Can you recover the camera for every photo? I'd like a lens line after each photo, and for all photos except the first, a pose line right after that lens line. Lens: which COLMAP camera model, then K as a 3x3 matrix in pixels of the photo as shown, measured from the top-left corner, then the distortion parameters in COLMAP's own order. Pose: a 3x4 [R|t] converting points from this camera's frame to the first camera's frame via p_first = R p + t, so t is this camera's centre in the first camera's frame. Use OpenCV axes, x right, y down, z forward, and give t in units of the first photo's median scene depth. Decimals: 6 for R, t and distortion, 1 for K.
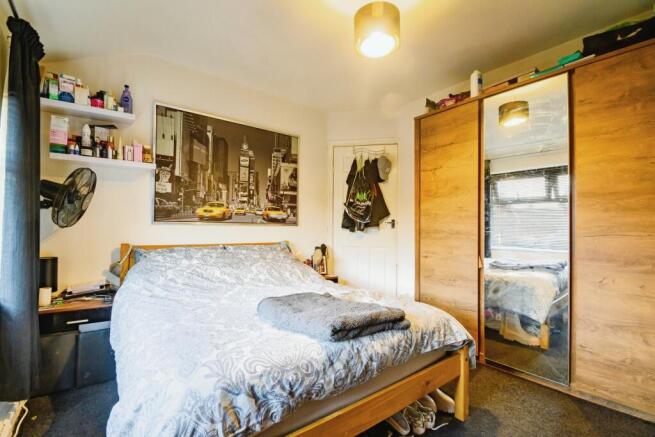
lens RADIAL K [[296.4, 0, 332.1], [0, 296.4, 219.5], [0, 0, 1]] dist [0.000544, -0.000440]
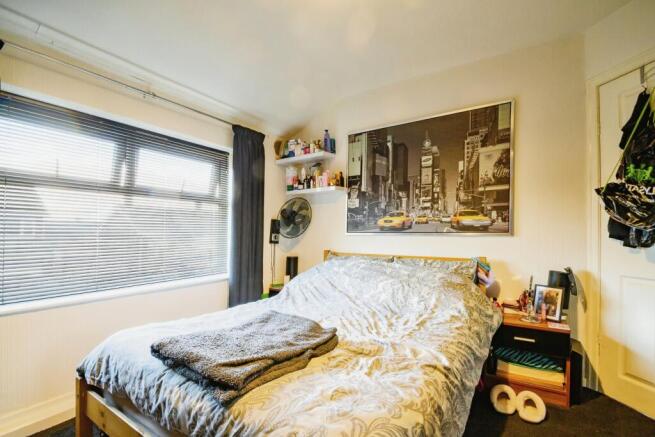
lens RADIAL K [[296.4, 0, 332.1], [0, 296.4, 219.5], [0, 0, 1]] dist [0.000544, -0.000440]
pose [[0.326981, -0.057872, -0.943257, 0.425670], [0.026622, 0.998291, -0.052019, 0.010843], [0.944656, -0.008102, 0.327963, 0.468769]]
